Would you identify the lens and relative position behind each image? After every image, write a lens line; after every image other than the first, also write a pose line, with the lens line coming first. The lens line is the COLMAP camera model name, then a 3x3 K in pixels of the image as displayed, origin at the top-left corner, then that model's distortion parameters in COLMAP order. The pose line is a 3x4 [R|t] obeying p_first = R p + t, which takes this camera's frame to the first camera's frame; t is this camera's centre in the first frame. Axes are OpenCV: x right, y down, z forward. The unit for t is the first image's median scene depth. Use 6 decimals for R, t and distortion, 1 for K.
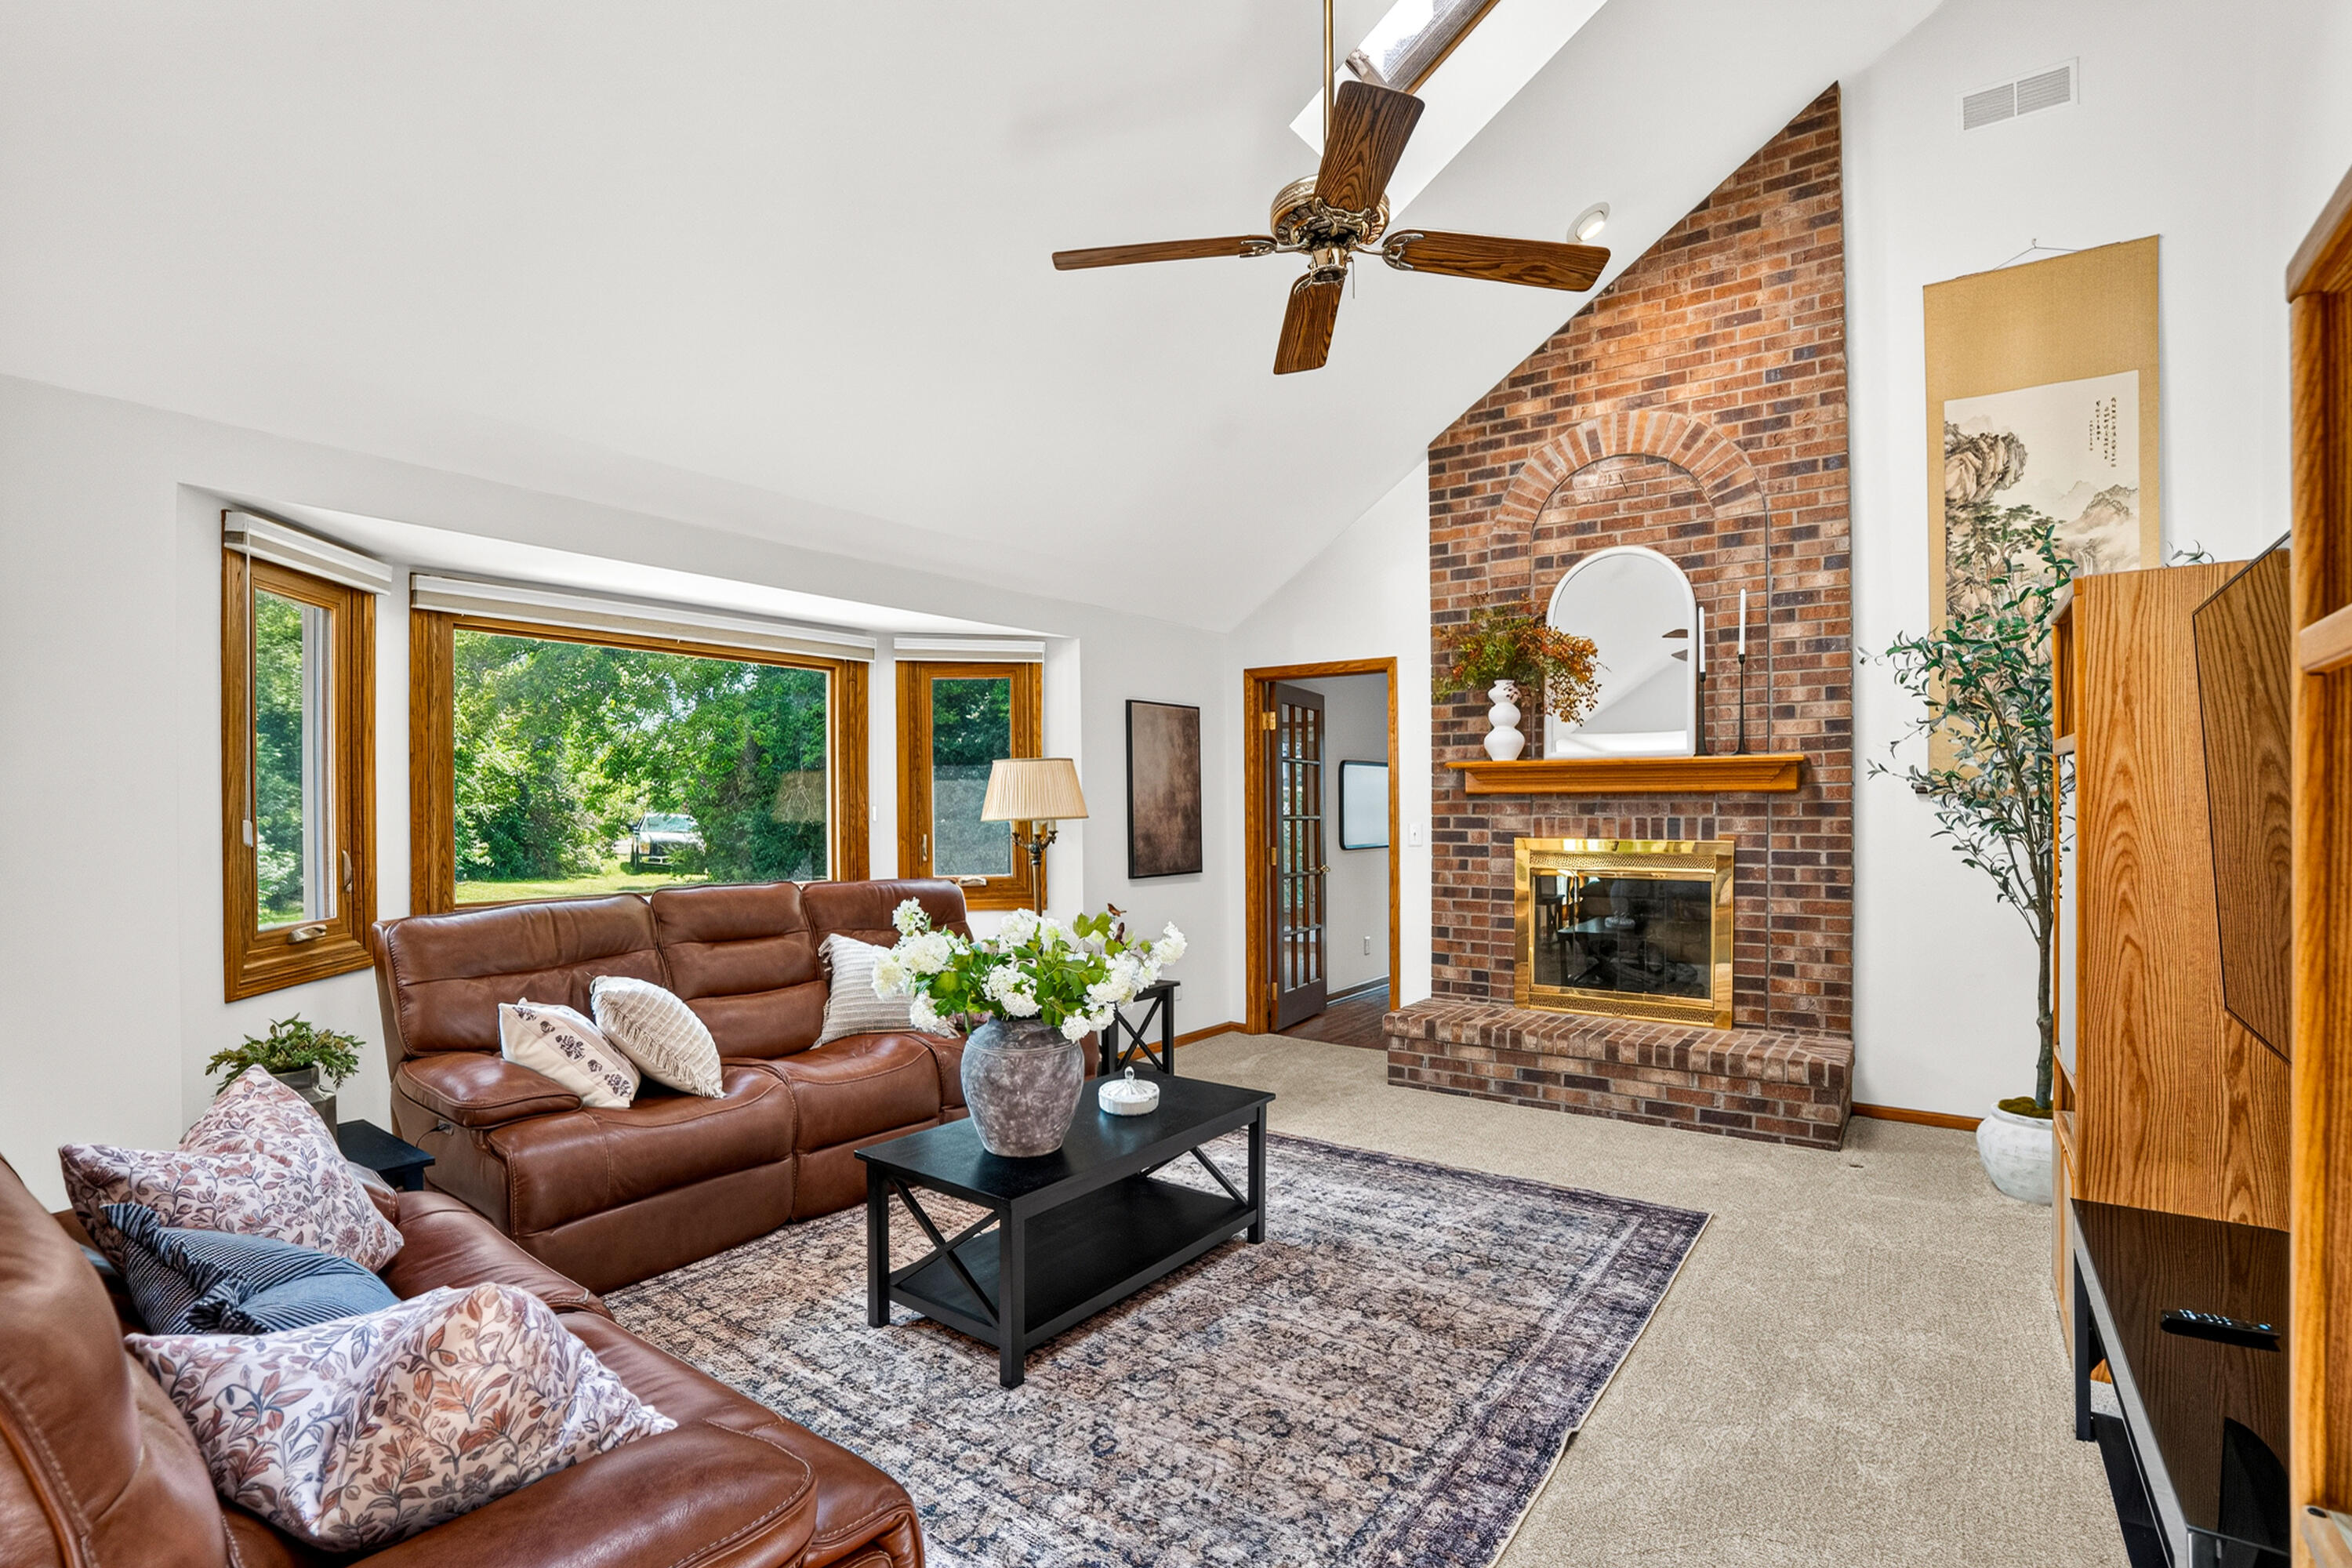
lens RADIAL K [[1089.6, 0, 1171.4], [0, 1089.6, 809.6], [0, 0, 1]] dist [-0.044636, 0.004670]
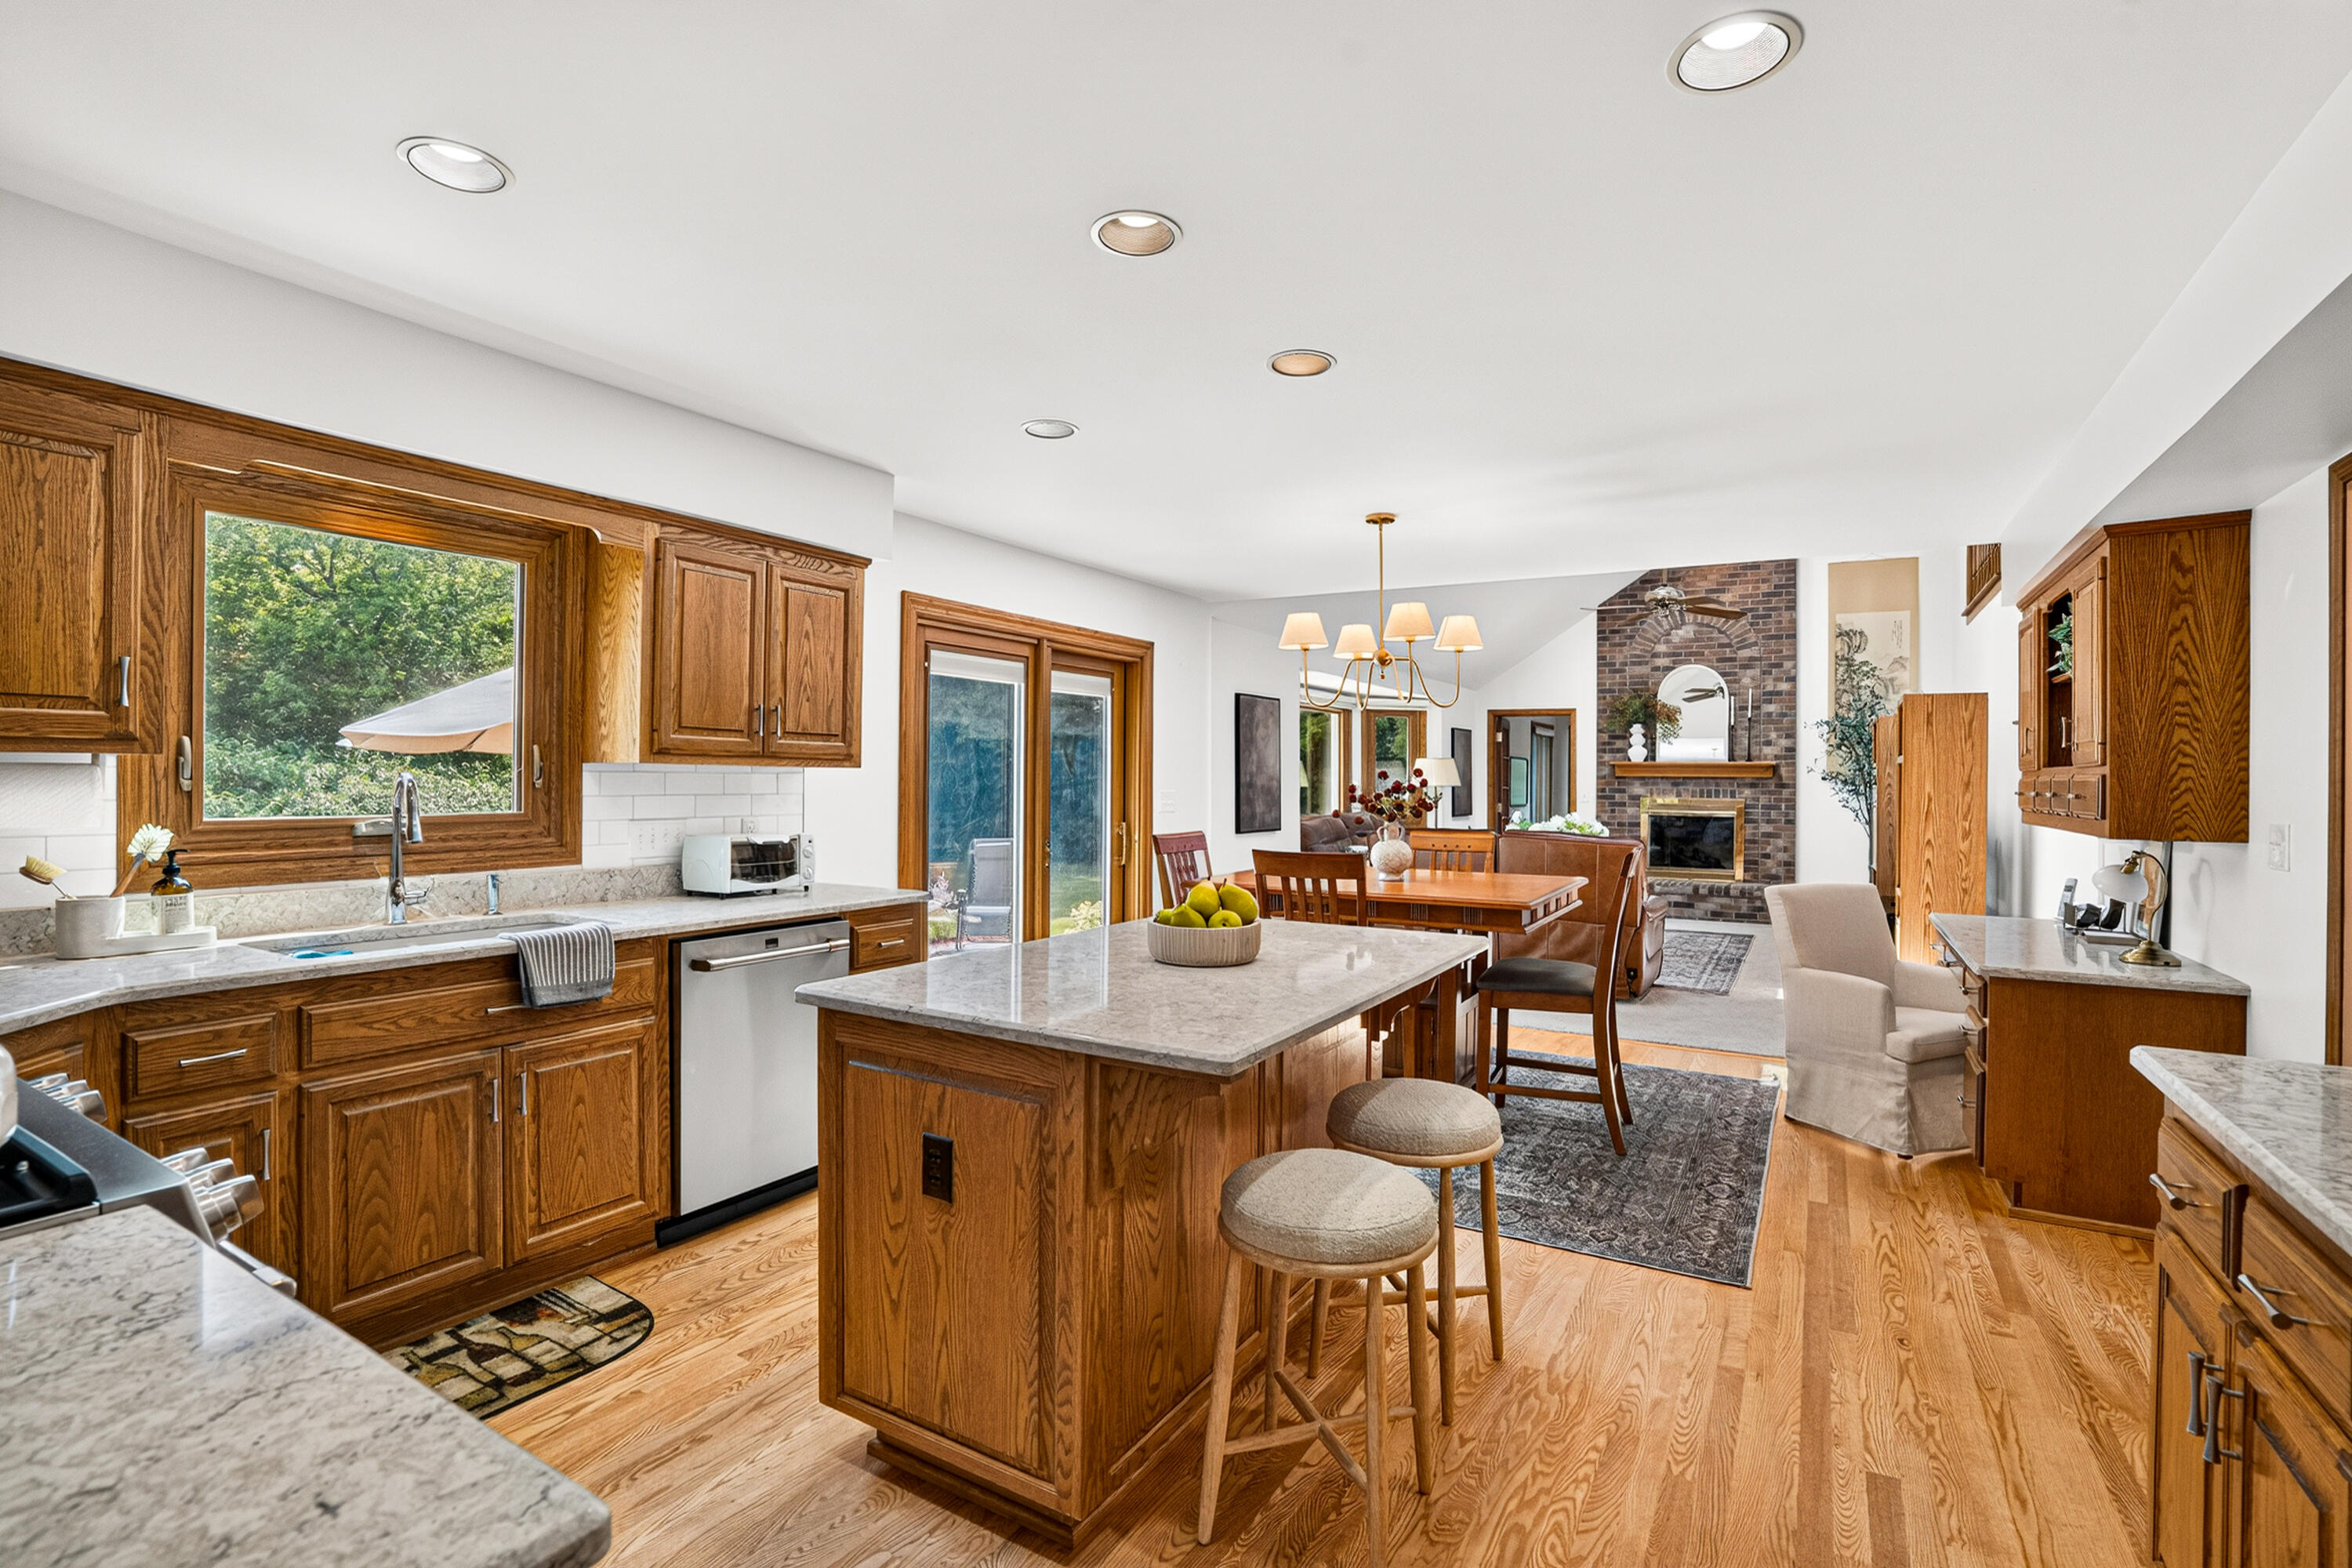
lens RADIAL K [[1089.6, 0, 1189.1], [0, 1089.6, 777.2], [0, 0, 1]] dist [-0.044636, 0.004670]
pose [[0.994402, 0.013958, 0.104739, -0.871388], [-0.013224, 0.999883, -0.007700, 0.014874], [-0.104834, 0.006272, 0.994470, -1.122615]]
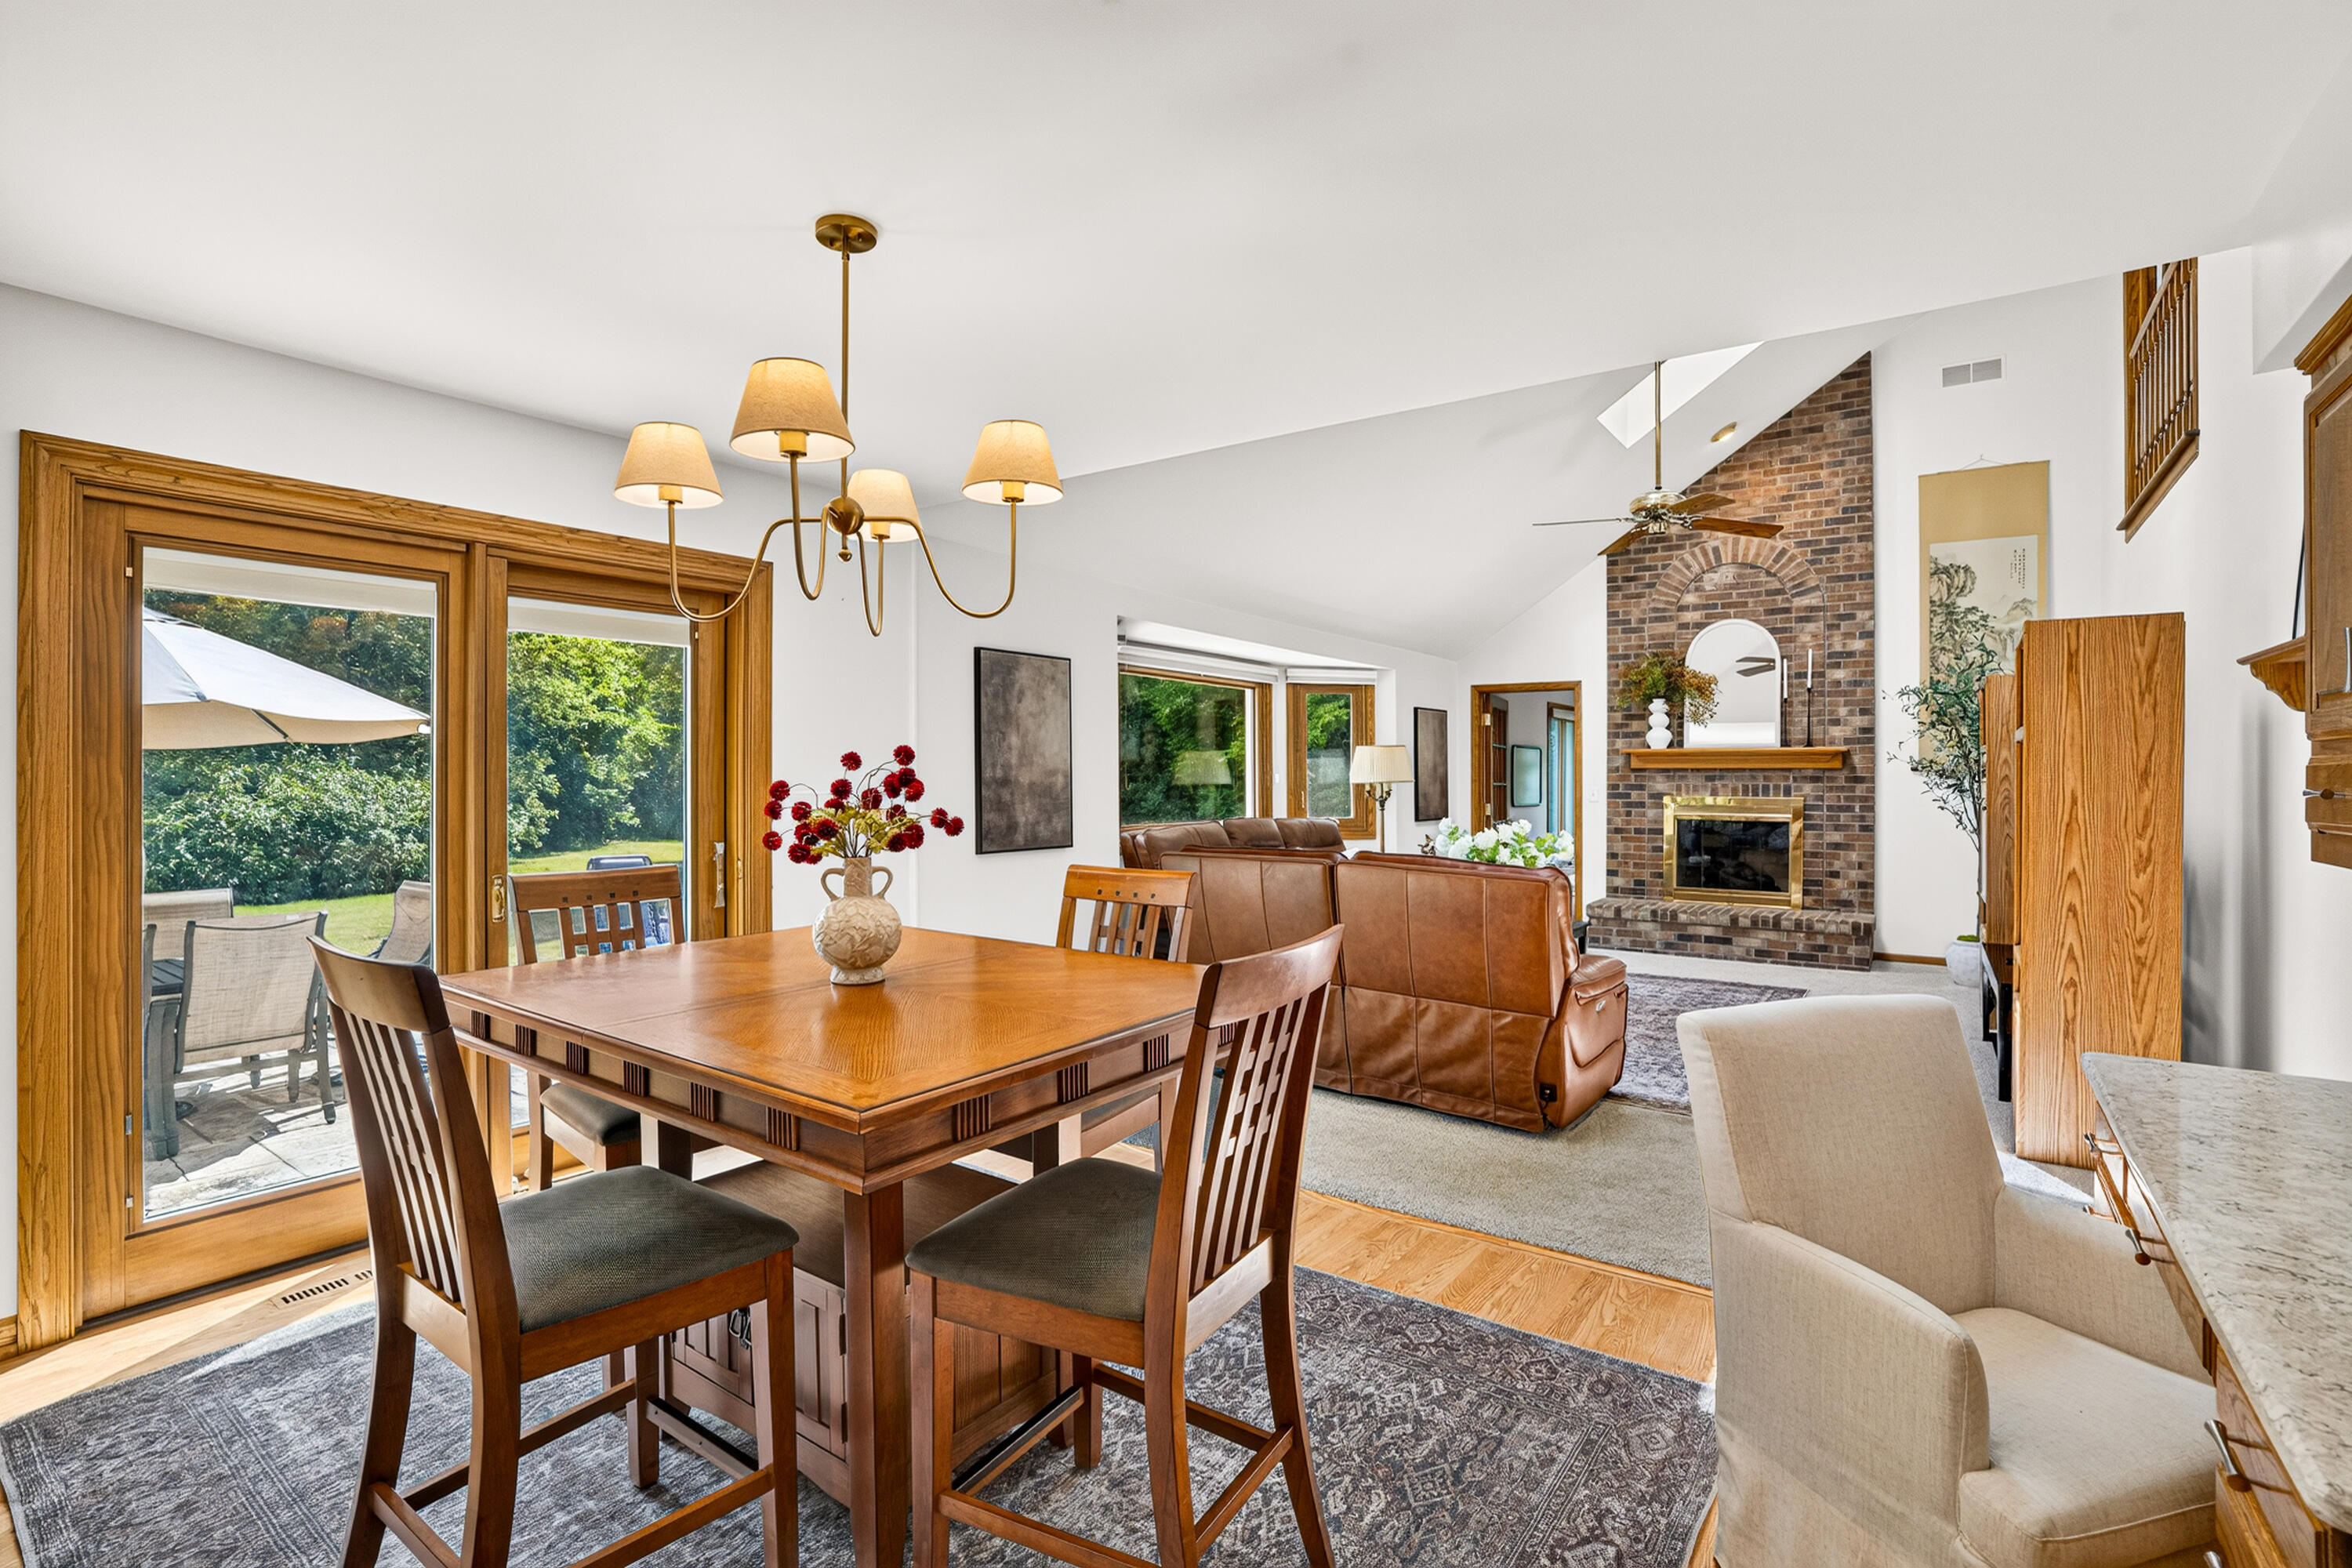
lens RADIAL K [[1089.6, 0, 1174.7], [0, 1089.6, 777.4], [0, 0, 1]] dist [-0.044636, 0.004670]
pose [[0.999865, 0.007691, 0.014551, -0.482326], [-0.007632, 0.999962, -0.004151, 0.011058], [-0.014583, 0.004039, 0.999886, -0.659691]]
